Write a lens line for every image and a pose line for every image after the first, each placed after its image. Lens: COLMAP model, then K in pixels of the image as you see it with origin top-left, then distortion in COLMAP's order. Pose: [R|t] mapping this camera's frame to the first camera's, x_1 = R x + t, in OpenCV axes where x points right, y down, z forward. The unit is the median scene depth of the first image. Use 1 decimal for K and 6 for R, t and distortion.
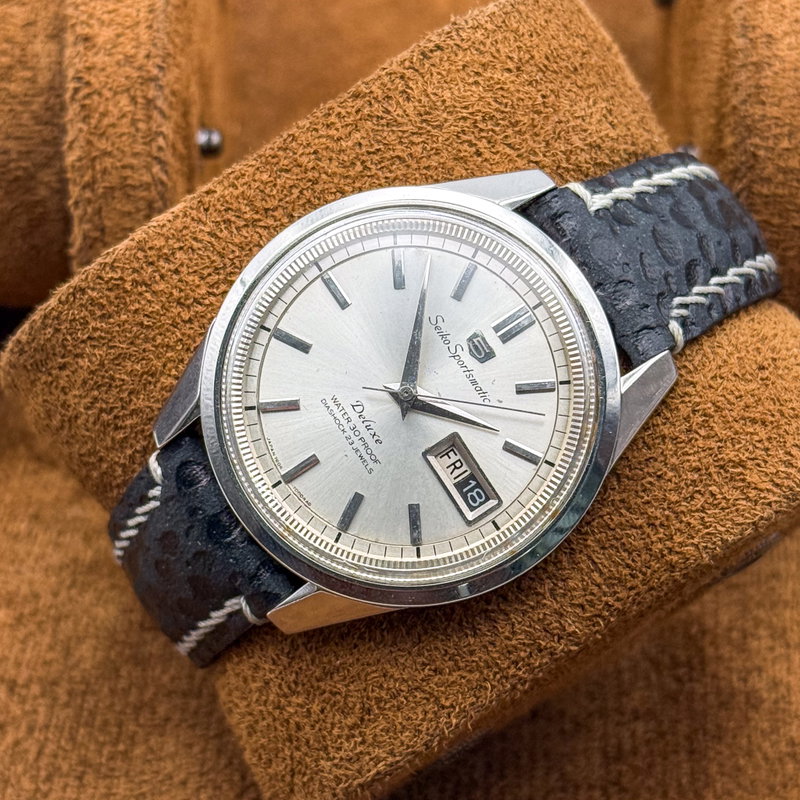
lens RADIAL K [[2493.5, 0, 400.0], [0, 2493.5, 400.0], [0, 0, 1]] dist [-0.079975, -1.419910]
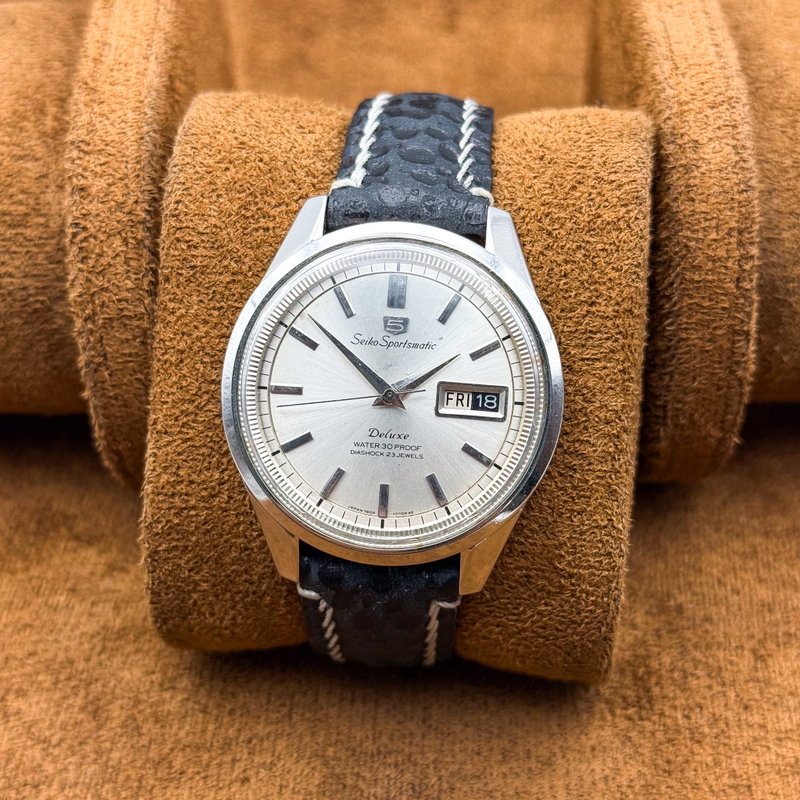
lens RADIAL K [[1663.8, 0, 400.0], [0, 1663.8, 400.0], [0, 0, 1]] dist [-0.010013, 0.024673]
pose [[0.610987, -0.790370, 0.044840, -0.031598], [0.788891, 0.612604, 0.048660, -0.035296], [-0.065928, 0.005644, 0.997808, 0.175157]]
